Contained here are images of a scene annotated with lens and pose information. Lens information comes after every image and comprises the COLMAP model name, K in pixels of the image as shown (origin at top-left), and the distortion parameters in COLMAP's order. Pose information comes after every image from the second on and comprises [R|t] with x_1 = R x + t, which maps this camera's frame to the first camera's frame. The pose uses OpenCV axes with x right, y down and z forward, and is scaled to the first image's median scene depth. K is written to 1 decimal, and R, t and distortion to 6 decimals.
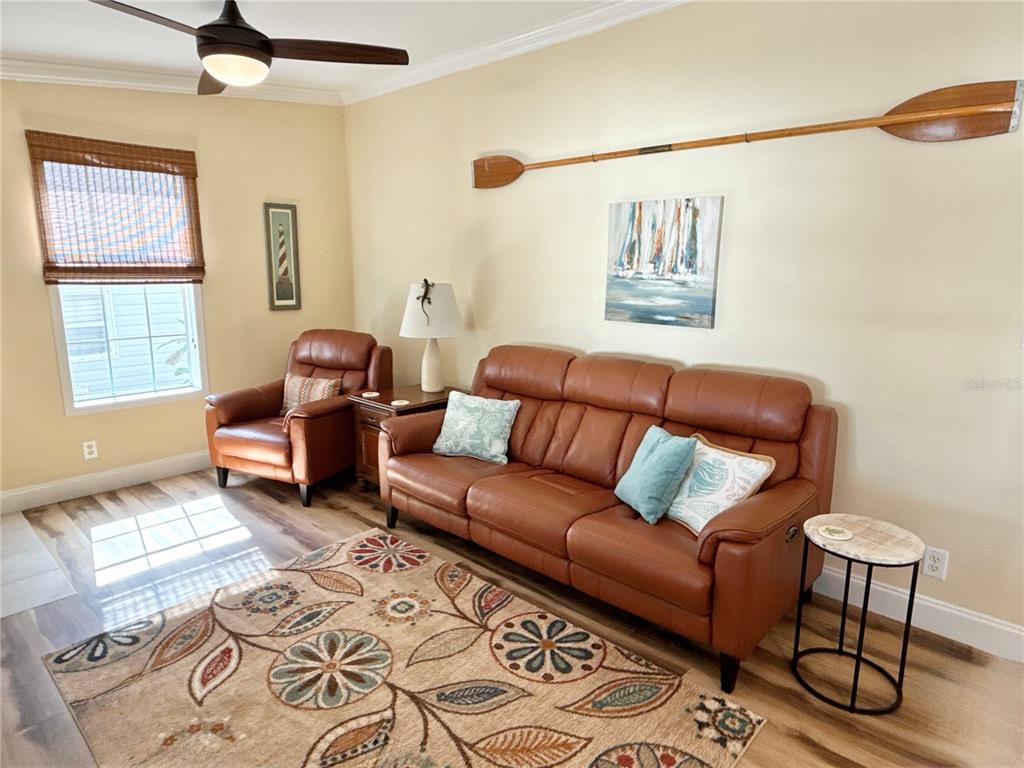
lens RADIAL K [[626.6, 0, 484.2], [0, 626.6, 391.1], [0, 0, 1]] dist [-0.001416, 0.002763]
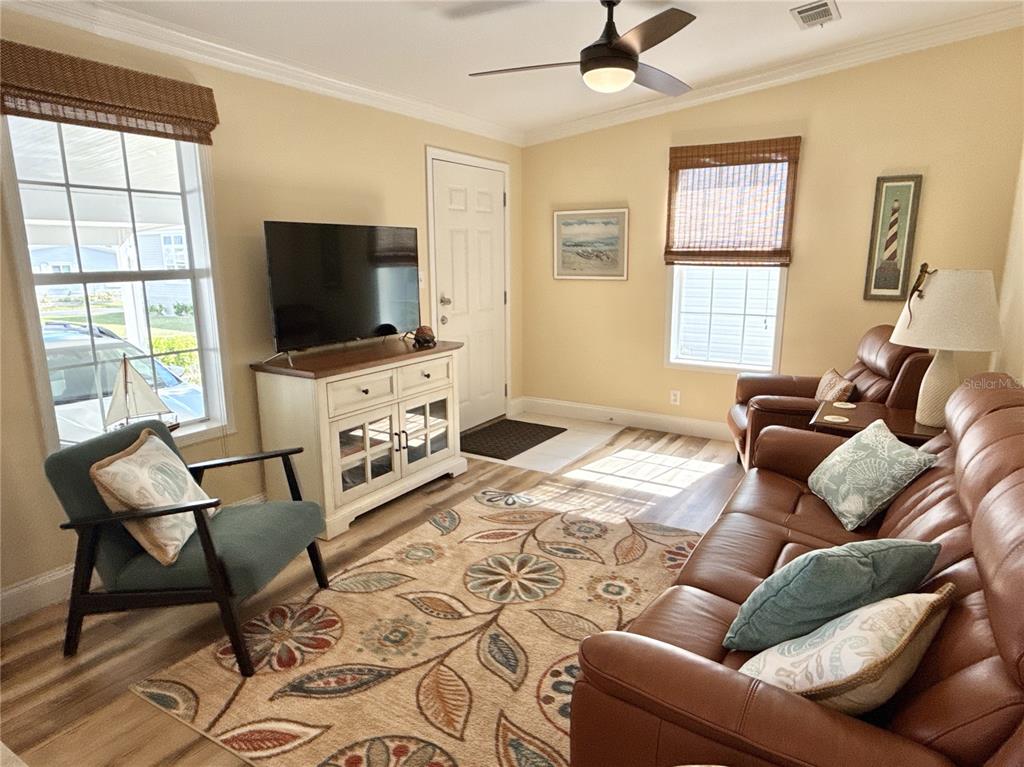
lens RADIAL K [[626.6, 0, 510.9], [0, 626.6, 383.3], [0, 0, 1]] dist [-0.001416, 0.002763]
pose [[0.201416, 0.192137, -0.960476, 0.550024], [-0.192709, 0.969181, 0.153466, -0.069192], [0.960362, 0.154181, 0.232235, 0.427693]]
